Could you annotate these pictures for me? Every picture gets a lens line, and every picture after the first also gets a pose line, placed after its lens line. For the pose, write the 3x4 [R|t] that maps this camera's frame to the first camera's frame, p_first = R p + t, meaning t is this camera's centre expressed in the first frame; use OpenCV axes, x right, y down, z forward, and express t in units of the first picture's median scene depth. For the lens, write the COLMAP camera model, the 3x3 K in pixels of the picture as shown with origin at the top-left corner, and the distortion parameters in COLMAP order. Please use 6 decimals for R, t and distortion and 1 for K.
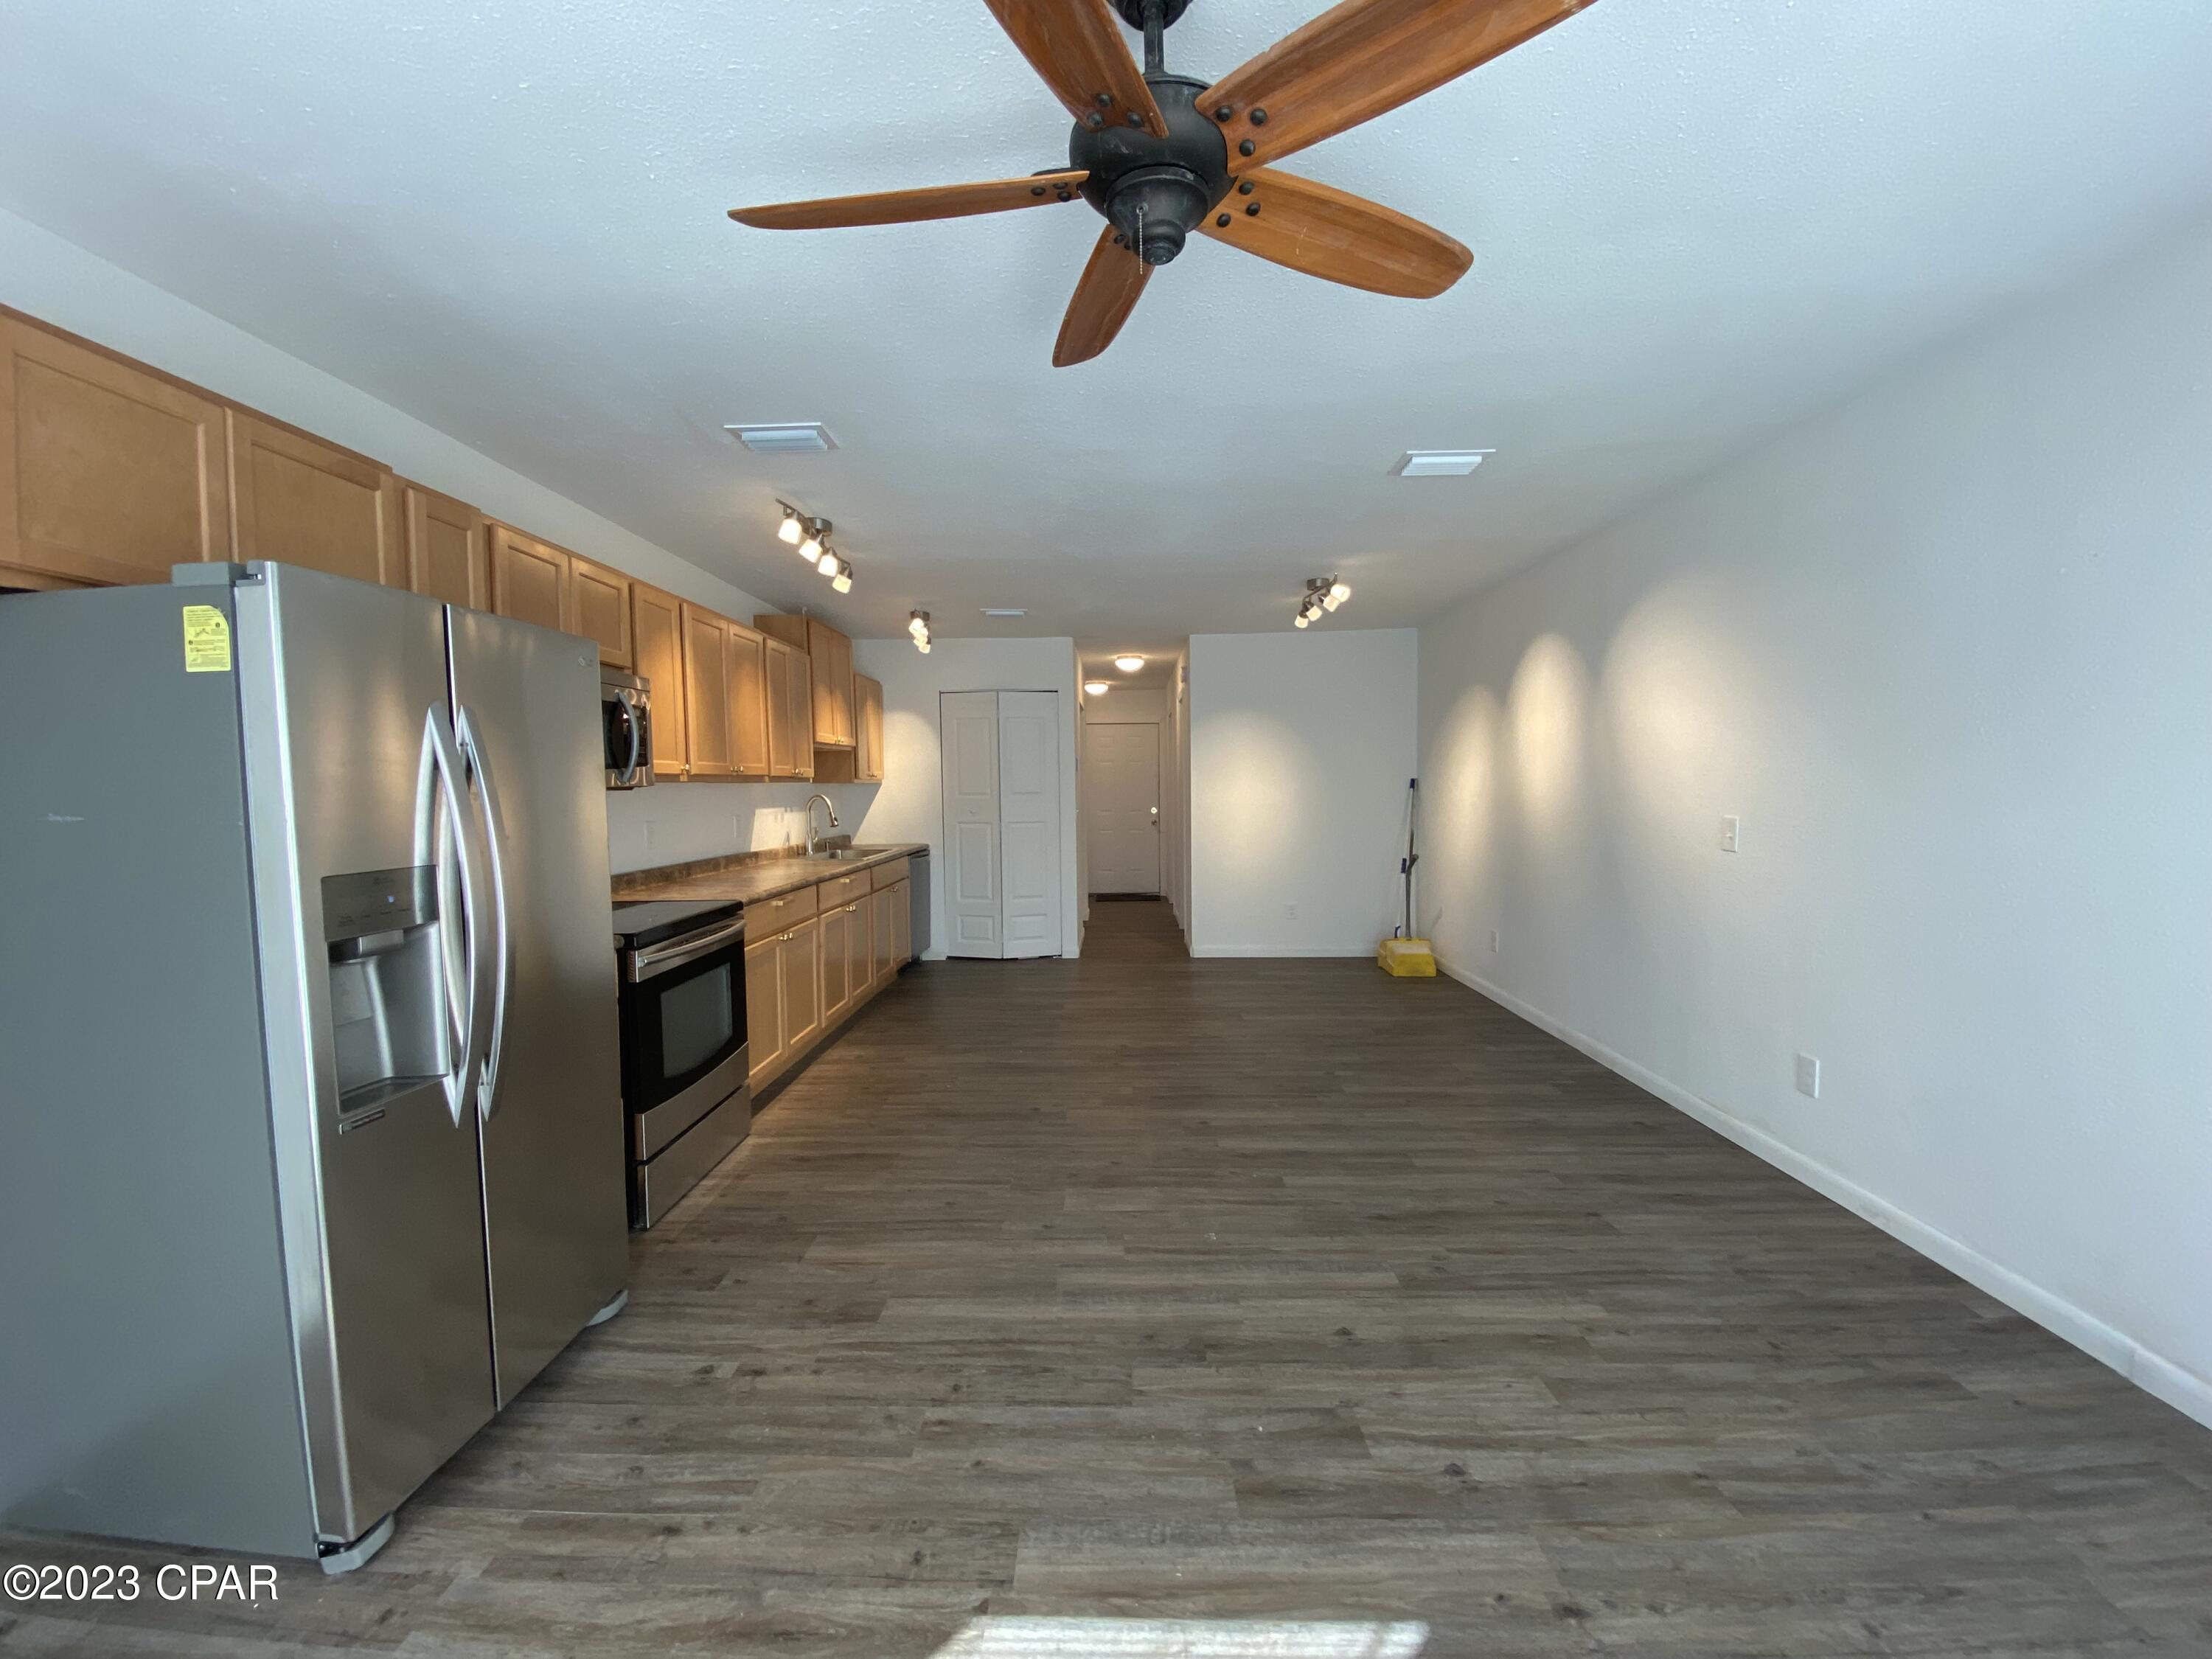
lens RADIAL K [[899.6, 0, 1097.7], [0, 899.6, 835.5], [0, 0, 1]] dist [0.028697, -0.022748]
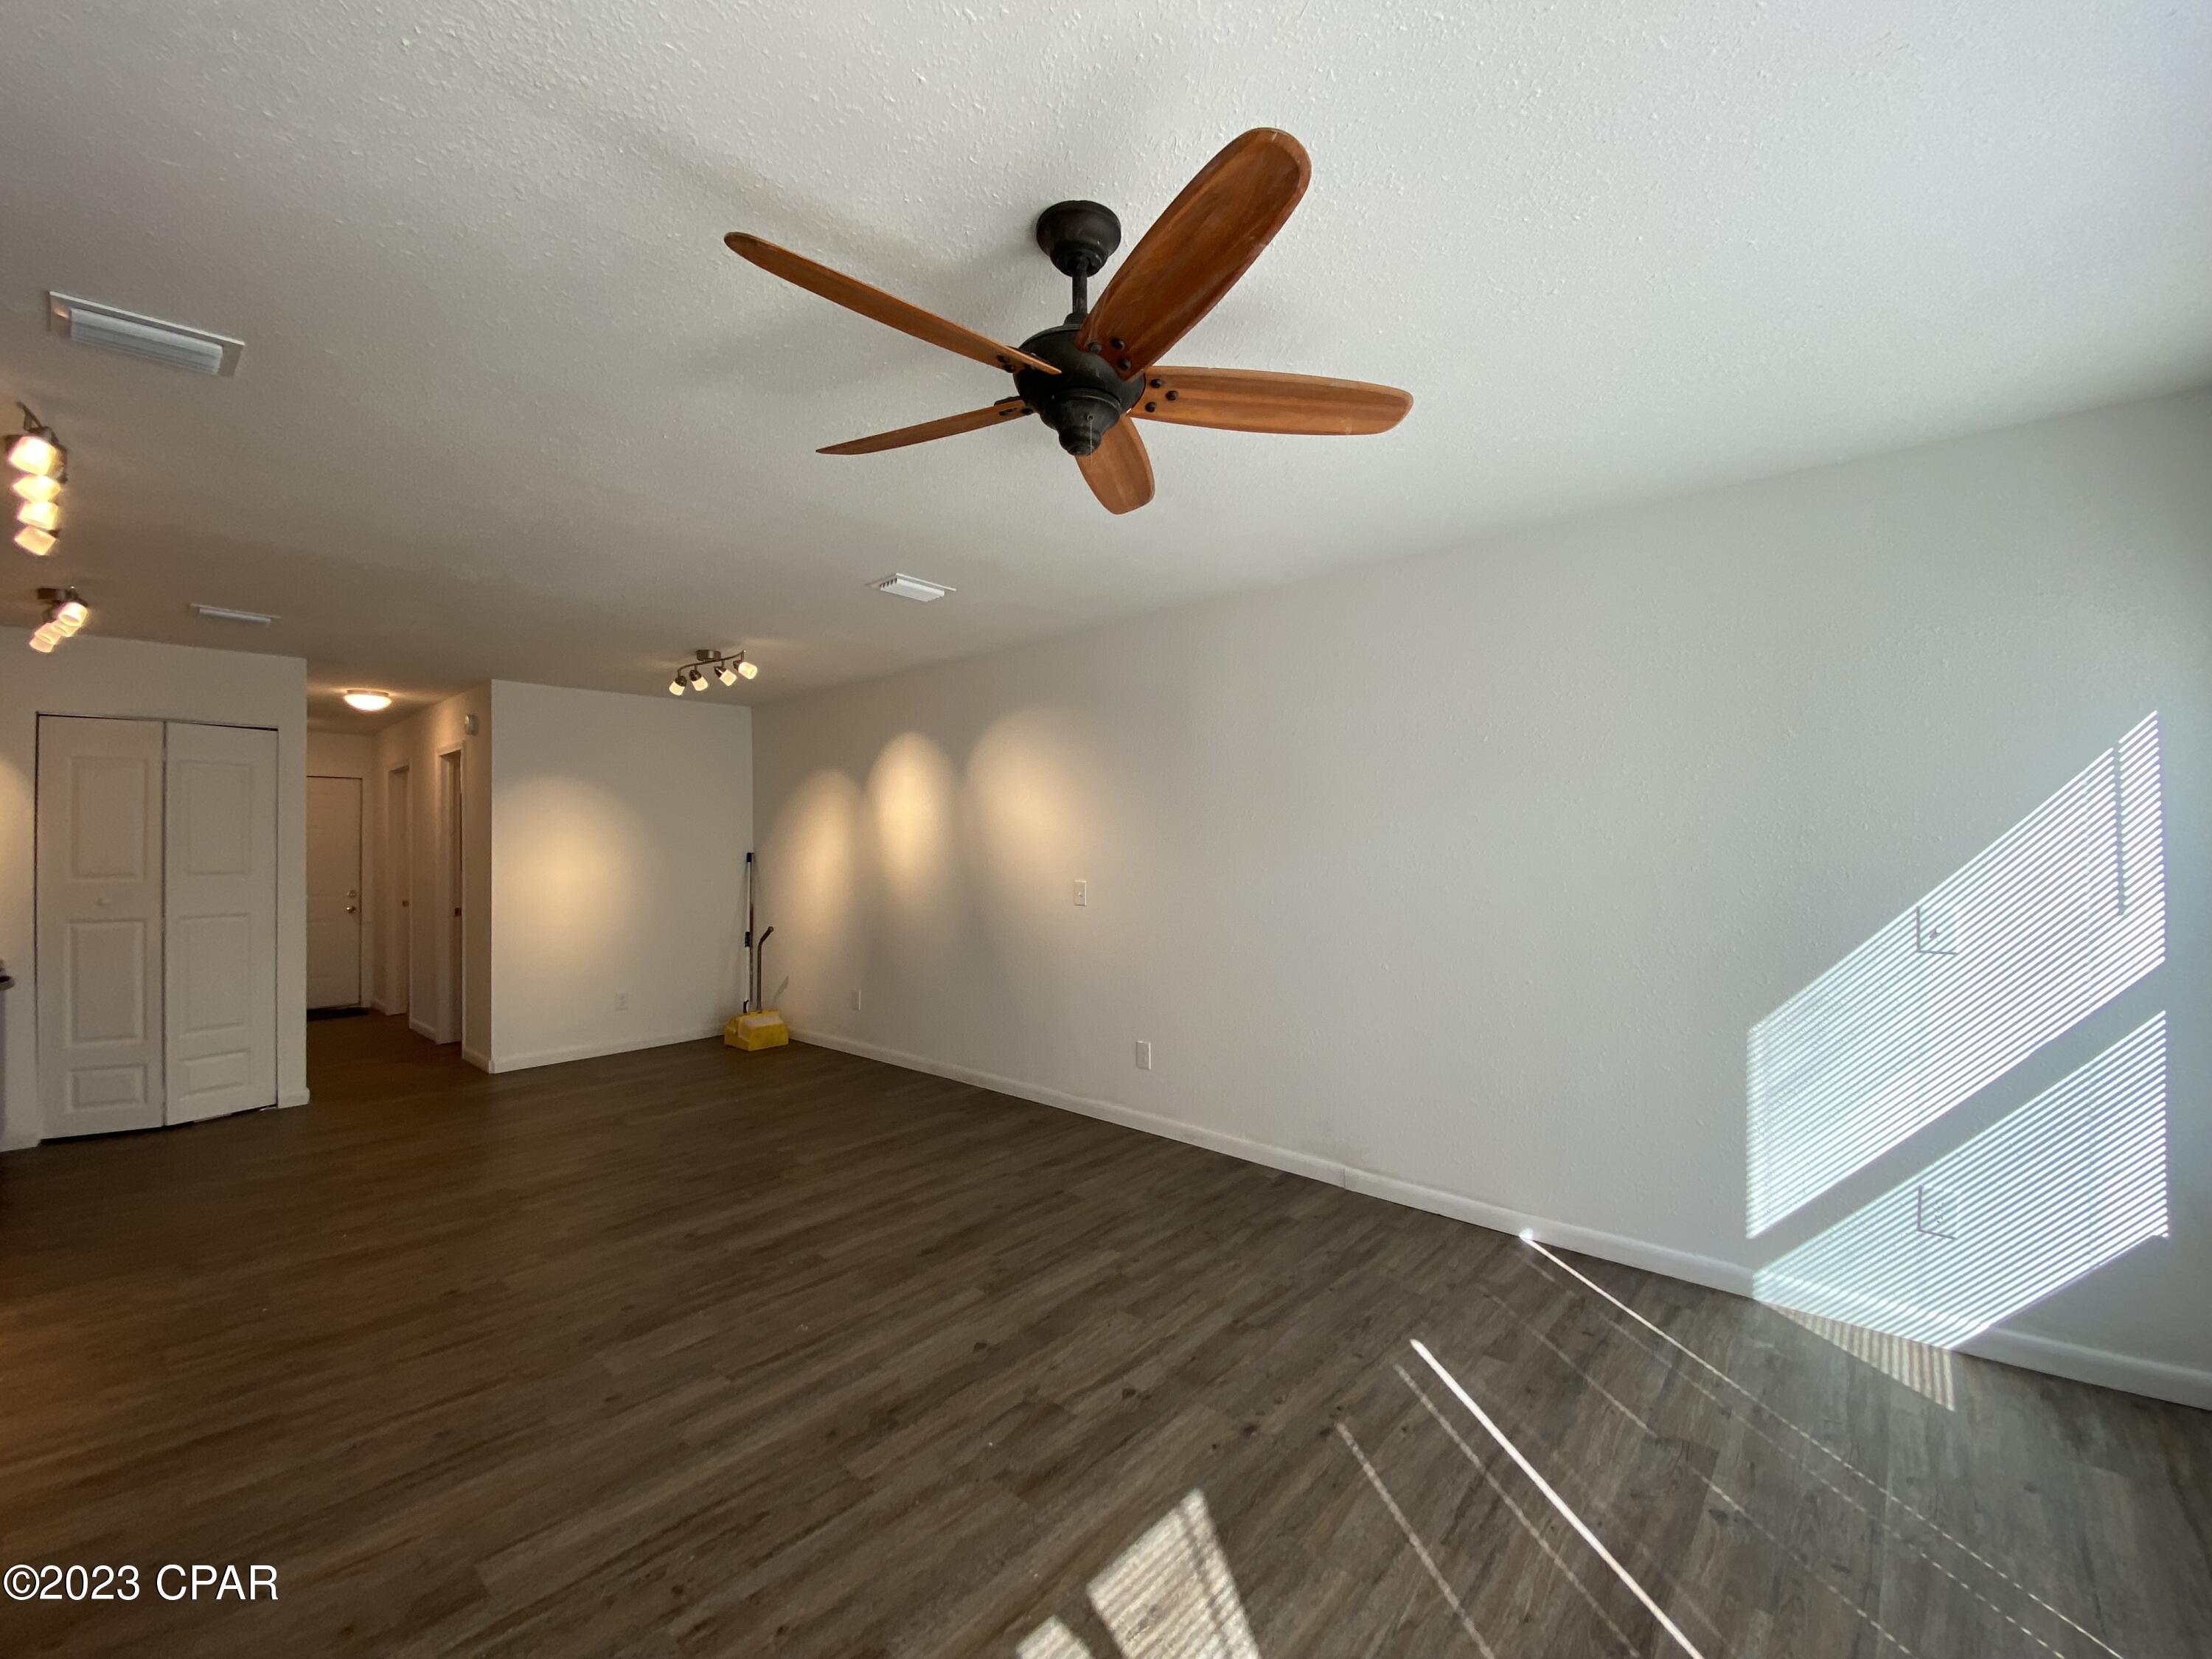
lens RADIAL K [[906.1, 0, 1092.1], [0, 906.1, 824.0], [0, 0, 1]] dist [0.029090, -0.022039]
pose [[0.655940, 0.022623, 0.754474, -0.491661], [0.047273, 0.996357, -0.070975, -0.010802], [-0.753331, 0.082221, 0.652481, 0.098836]]
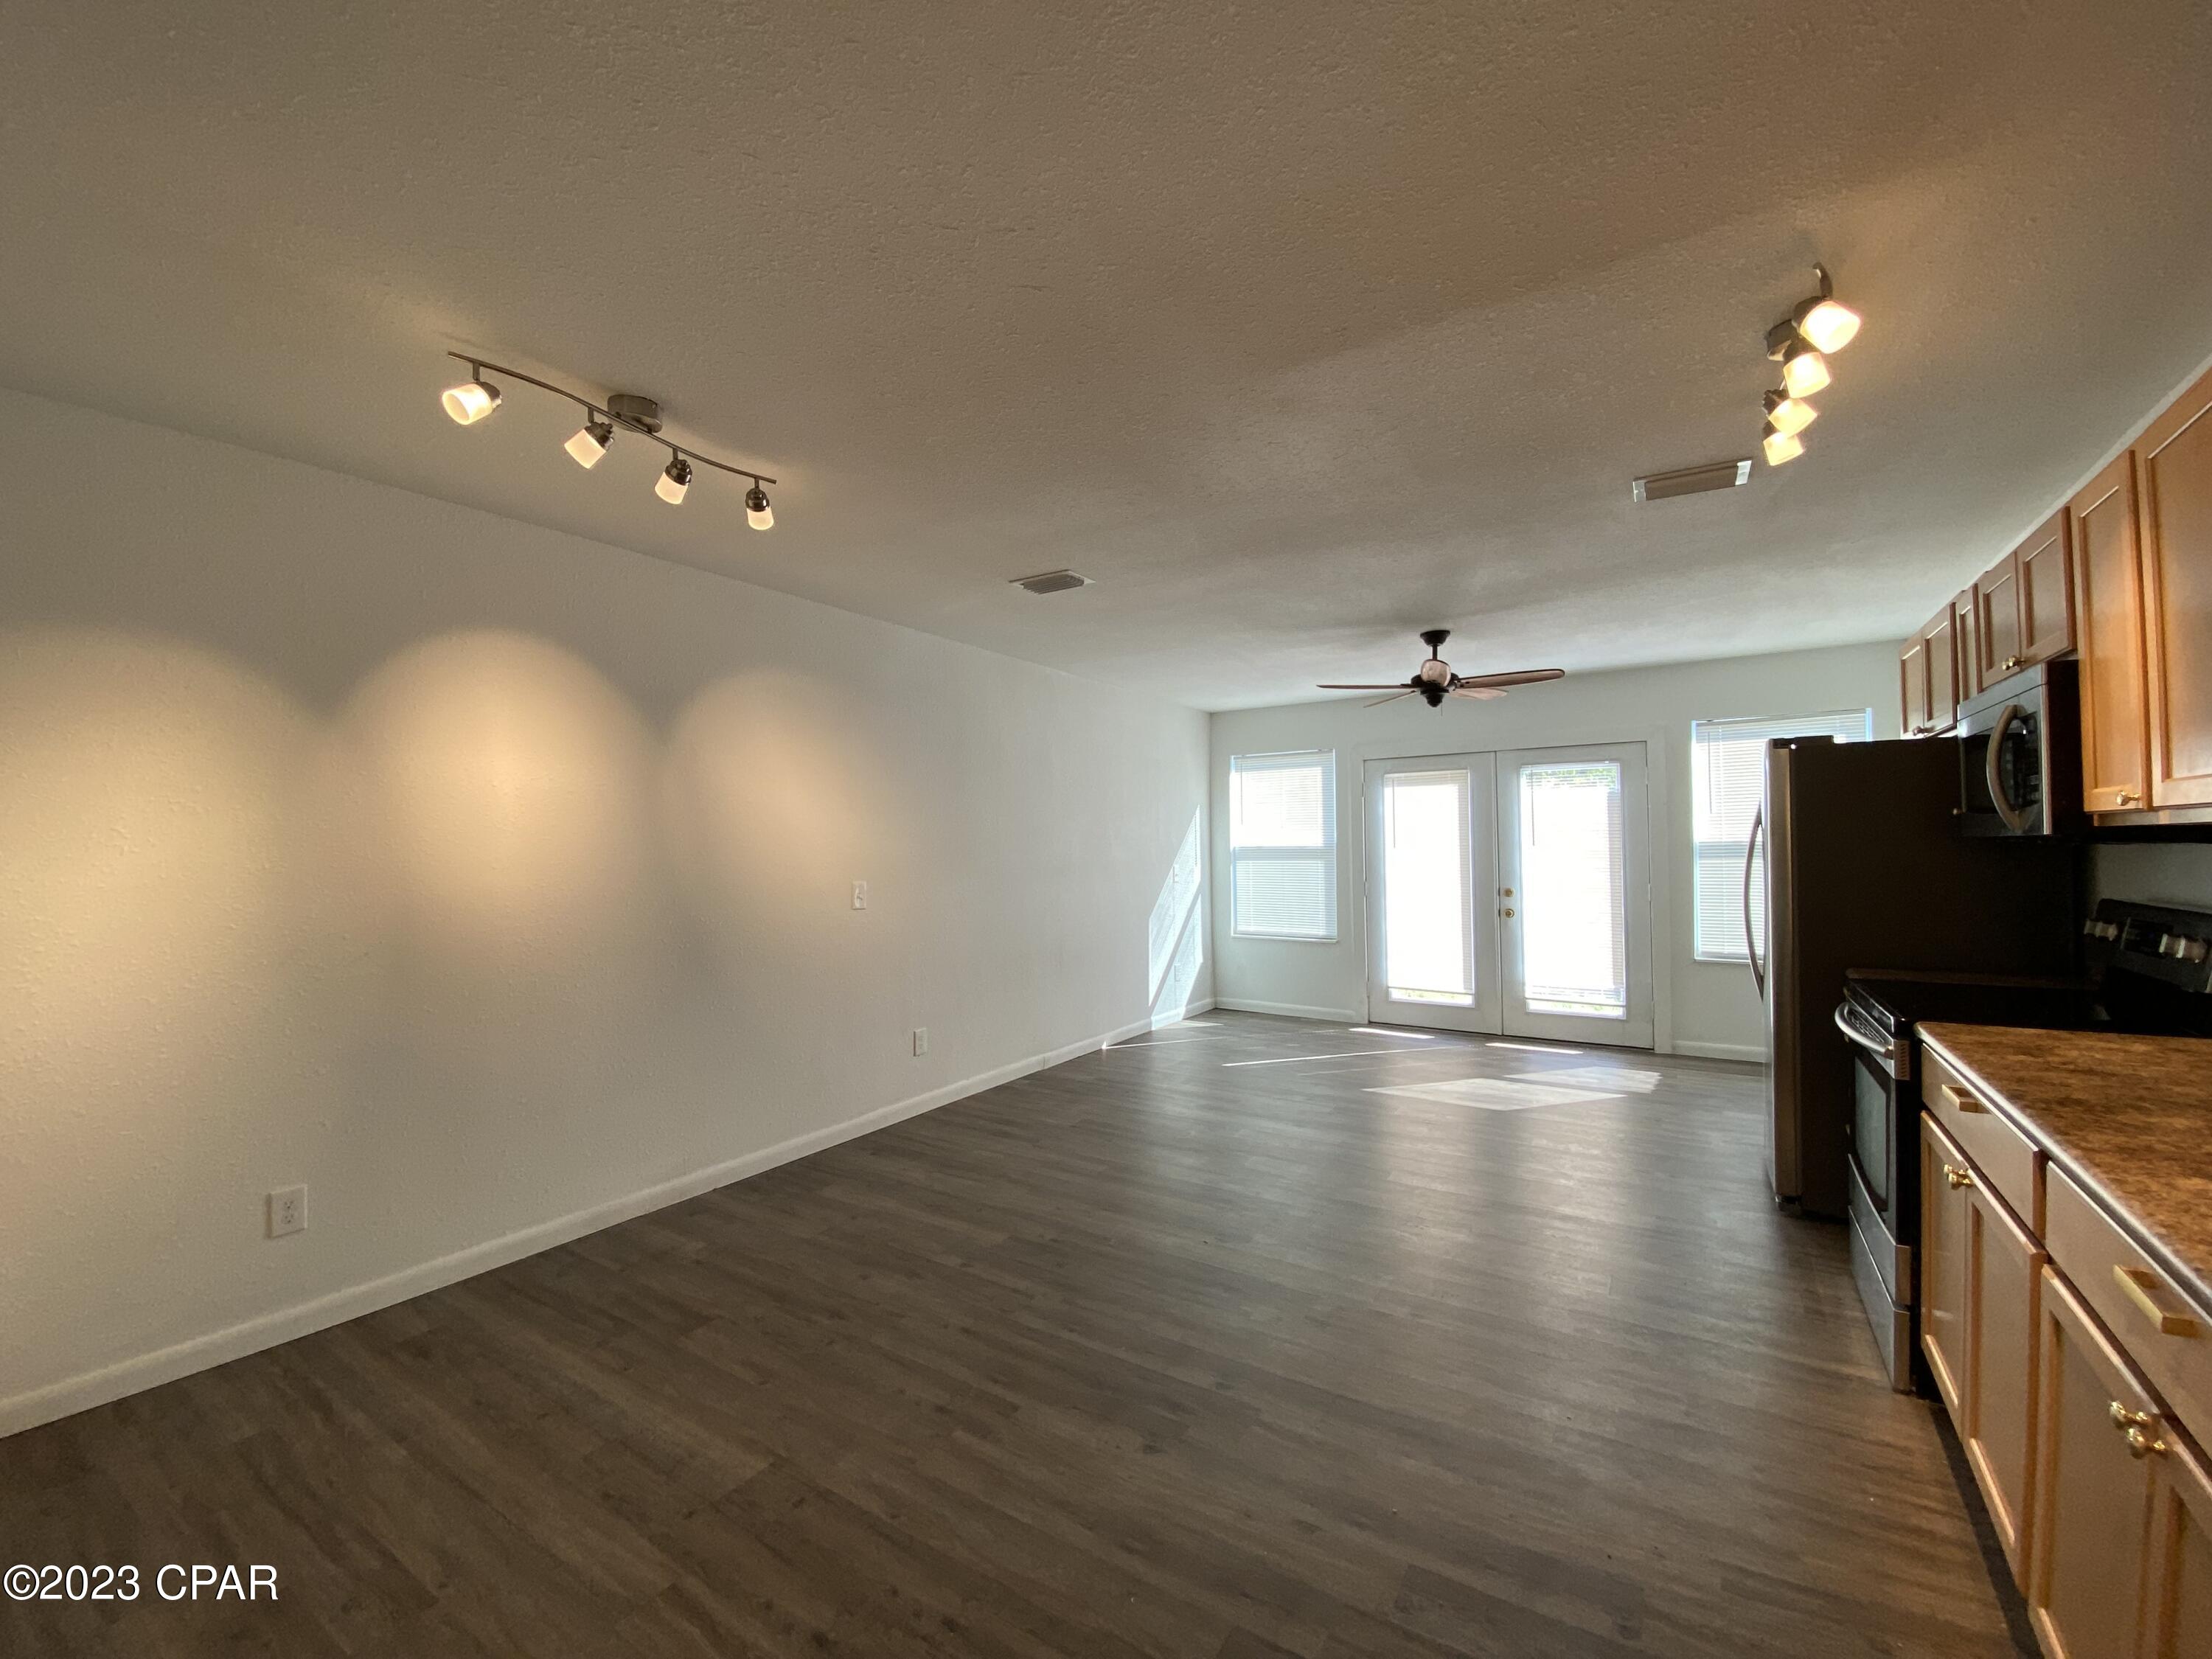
lens RADIAL K [[906.1, 0, 1092.1], [0, 906.1, 824.0], [0, 0, 1]] dist [0.029090, -0.022039]
pose [[-0.848415, 0.034880, 0.528181, -0.386252], [0.056915, 0.998053, 0.025513, -0.167907], [-0.526262, 0.051707, -0.848749, 2.749386]]
